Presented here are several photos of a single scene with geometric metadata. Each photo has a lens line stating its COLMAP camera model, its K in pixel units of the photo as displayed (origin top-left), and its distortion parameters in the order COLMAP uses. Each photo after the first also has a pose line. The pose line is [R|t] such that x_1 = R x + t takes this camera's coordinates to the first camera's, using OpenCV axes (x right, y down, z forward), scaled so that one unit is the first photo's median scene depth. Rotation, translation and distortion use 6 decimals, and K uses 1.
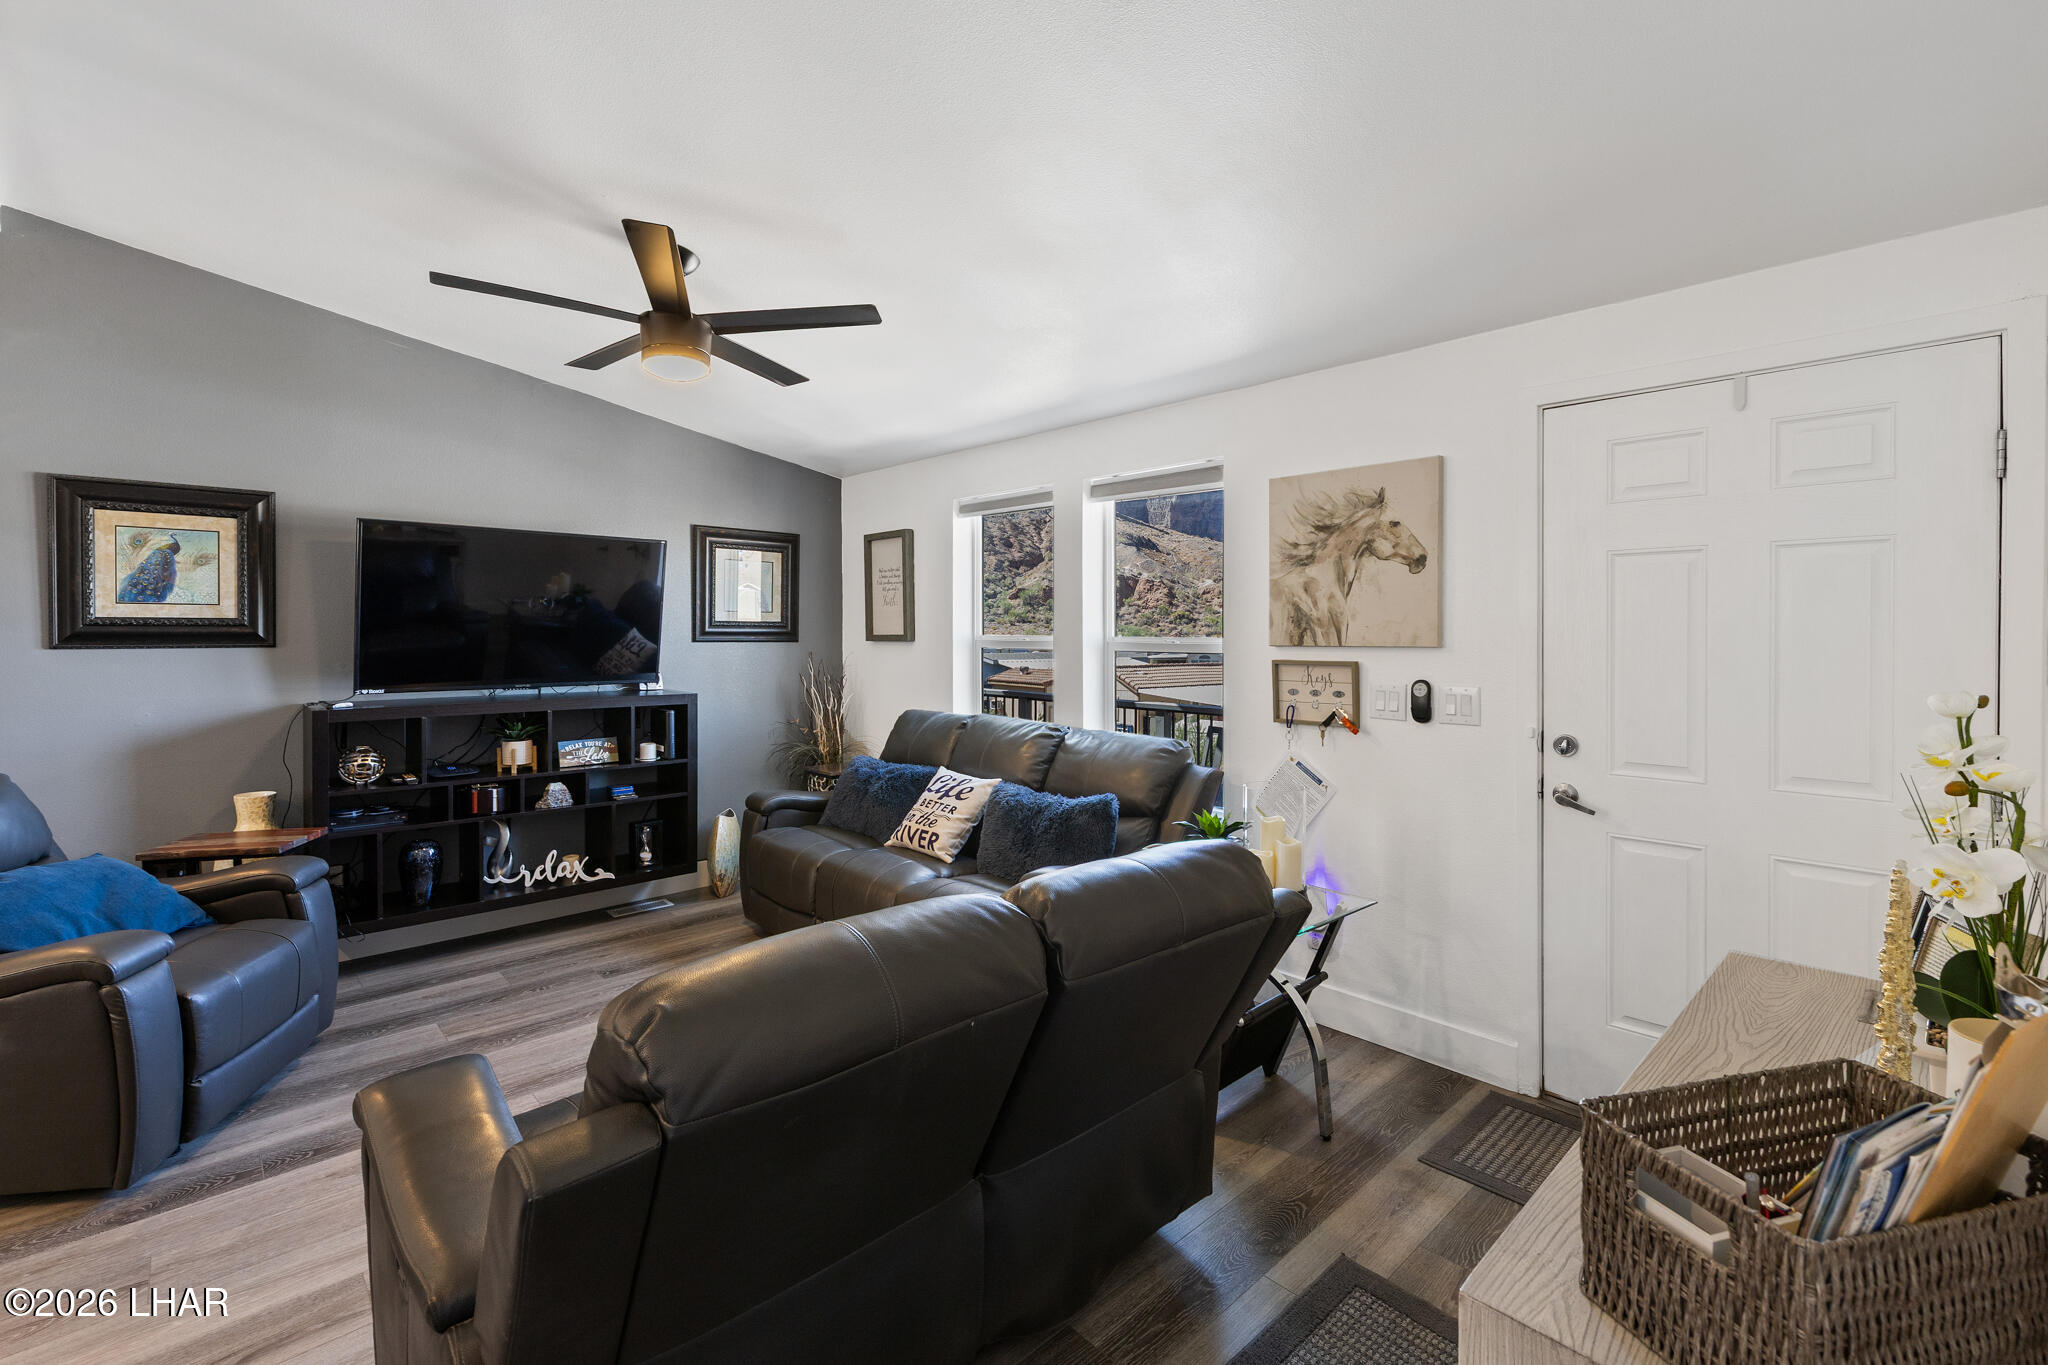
lens RADIAL K [[897.8, 0, 1030.0], [0, 897.8, 637.7], [0, 0, 1]] dist [-0.002230, -0.000139]
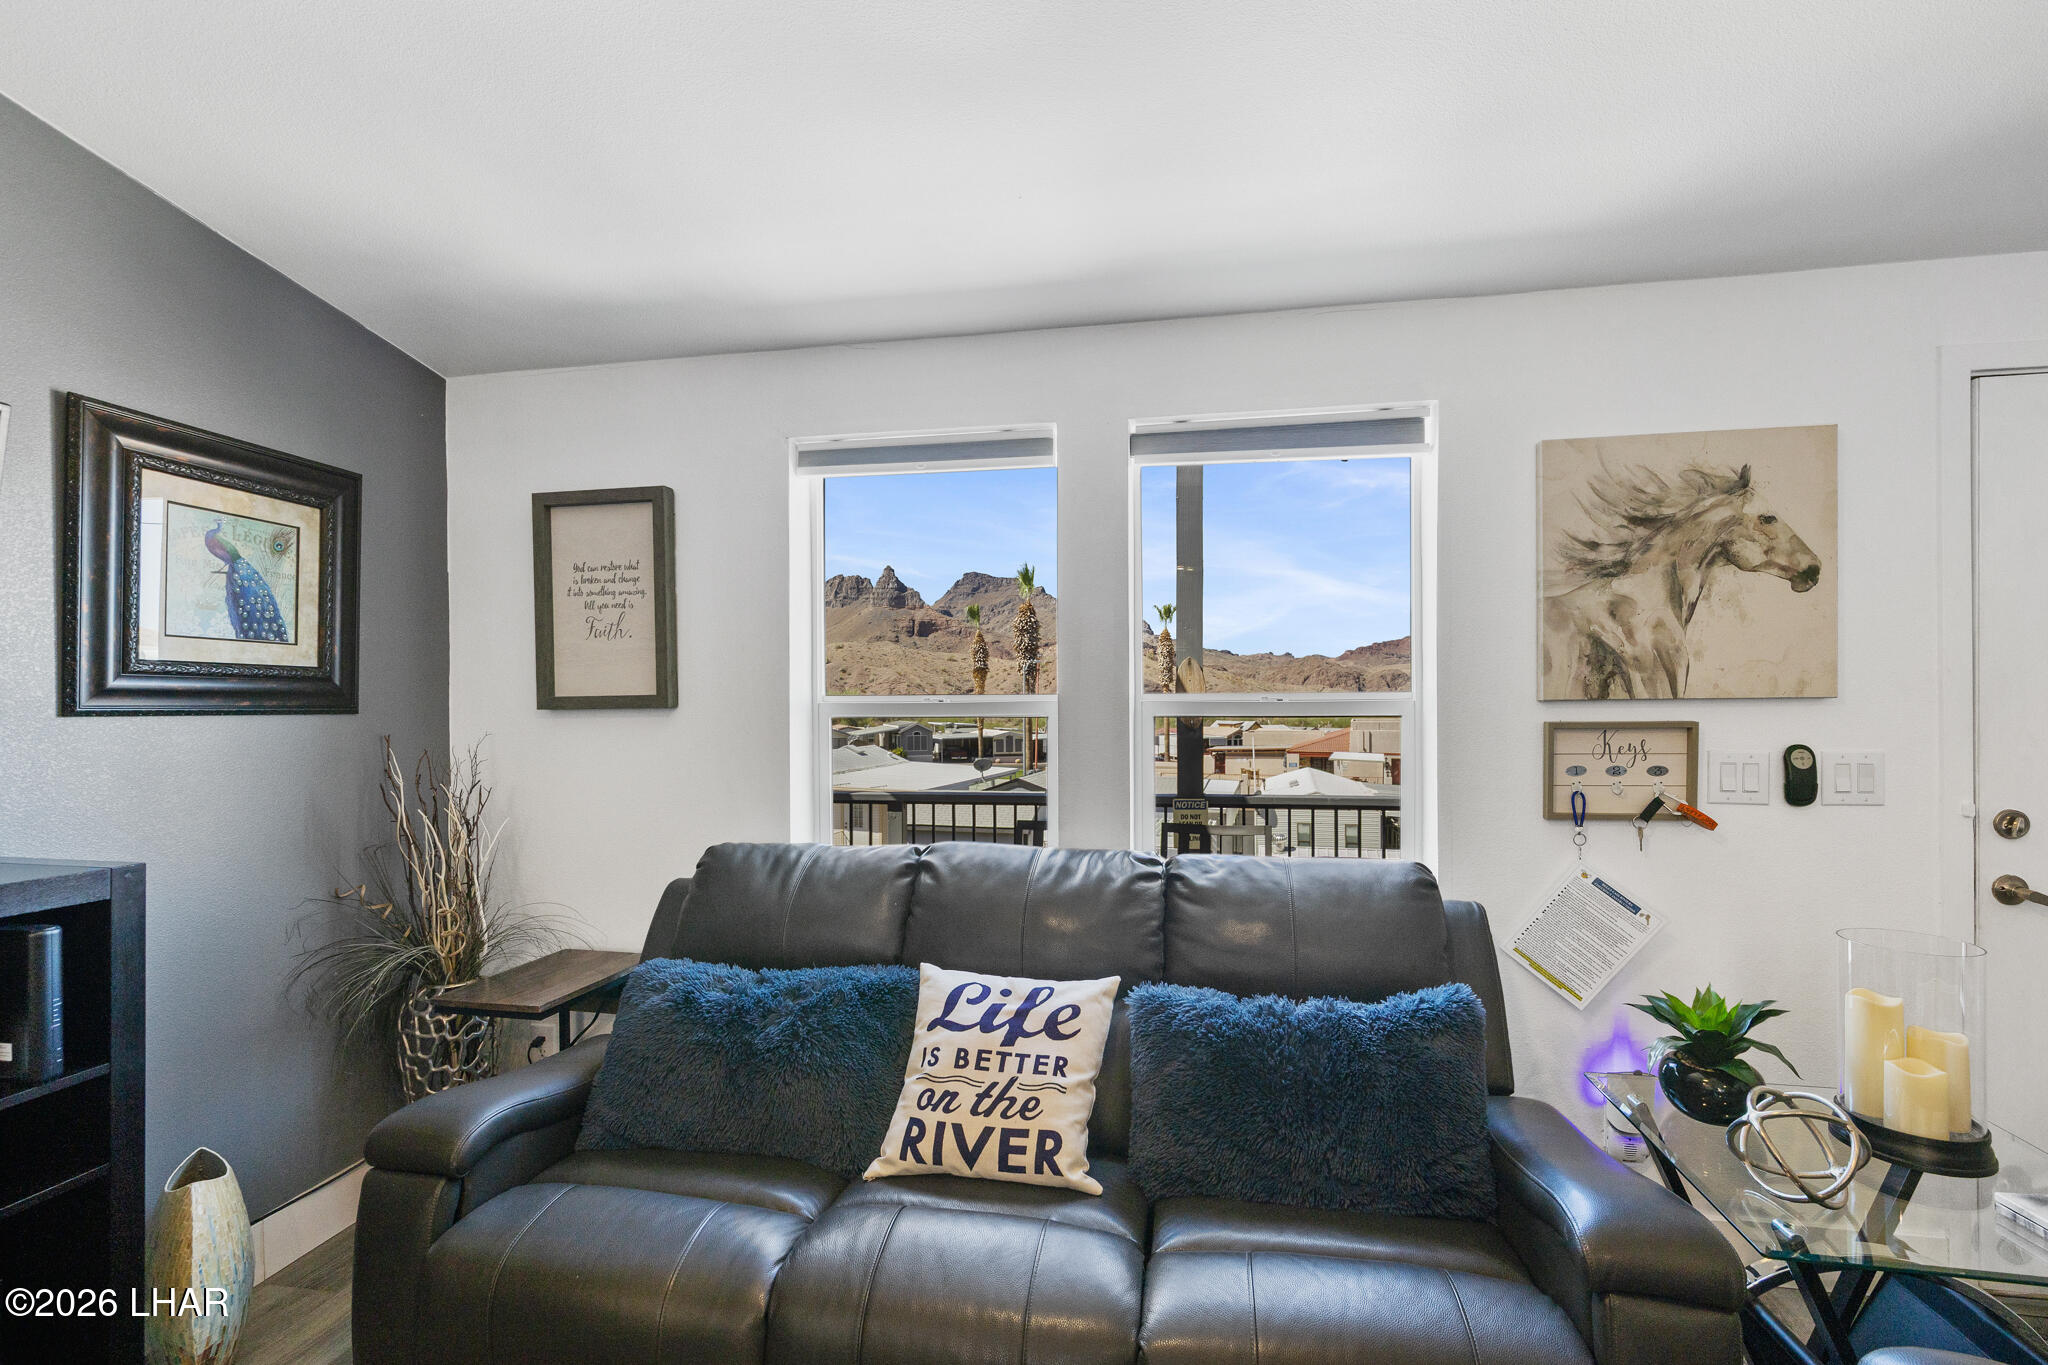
lens RADIAL K [[893.2, 0, 1031.0], [0, 893.2, 702.7], [0, 0, 1]] dist [-0.001820, -0.000190]
pose [[0.802820, -0.007030, 0.596181, -0.376935], [0.012576, 0.999908, -0.005145, 0.008456], [-0.596089, 0.011628, 0.802834, 0.654970]]
